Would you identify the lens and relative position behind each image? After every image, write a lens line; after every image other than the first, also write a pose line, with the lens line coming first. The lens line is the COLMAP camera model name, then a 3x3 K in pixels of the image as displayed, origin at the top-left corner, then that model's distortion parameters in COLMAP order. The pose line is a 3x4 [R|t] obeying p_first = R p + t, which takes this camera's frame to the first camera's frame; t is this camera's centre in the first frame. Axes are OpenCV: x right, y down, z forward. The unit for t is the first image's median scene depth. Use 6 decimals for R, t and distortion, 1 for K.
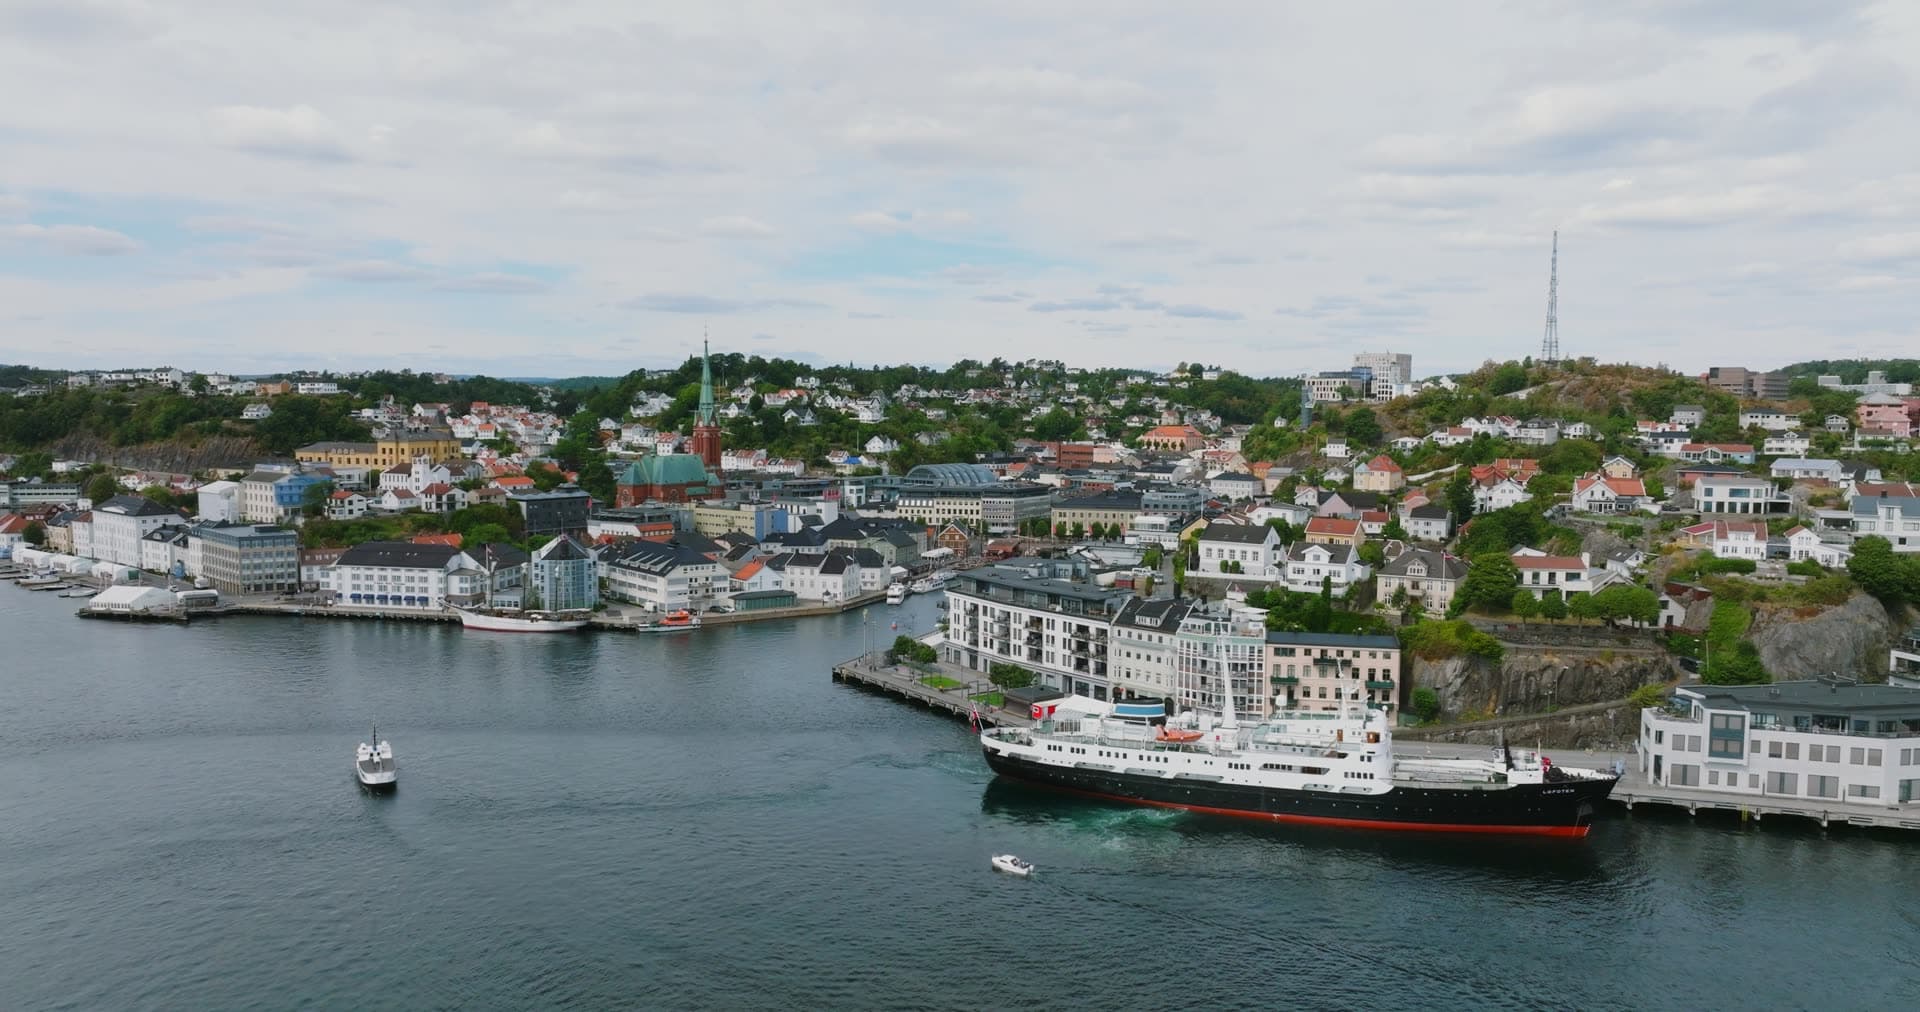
lens RADIAL K [[1348.0, 0, 959.9], [0, 1348.0, 500.4], [0, 0, 1]] dist [-0.001902, 0.018152]
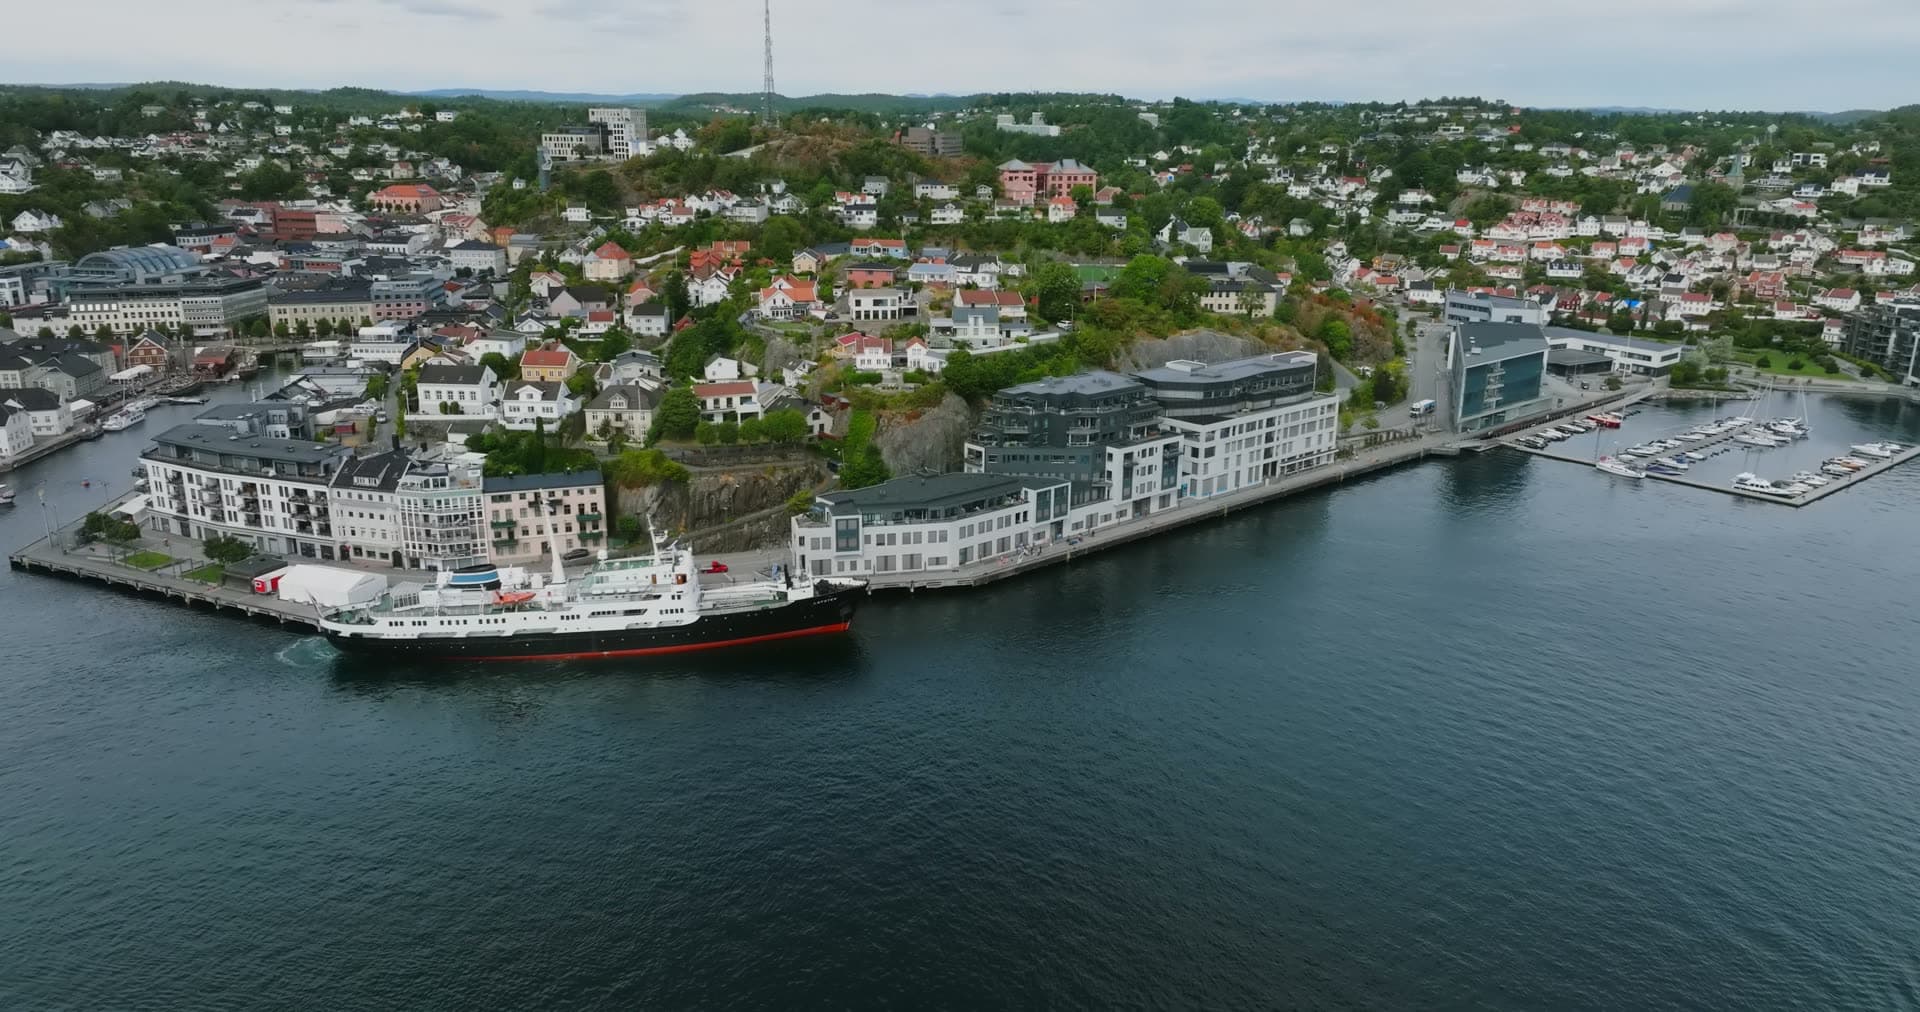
lens RADIAL K [[1348.0, 0, 960.2], [0, 1348.0, 504.3], [0, 0, 1]] dist [-0.001902, 0.018152]
pose [[0.865513, -0.136849, 0.481829, 0.019438], [0.033006, 0.975445, 0.217758, -0.065361], [-0.499798, -0.172570, 0.848777, -0.074735]]
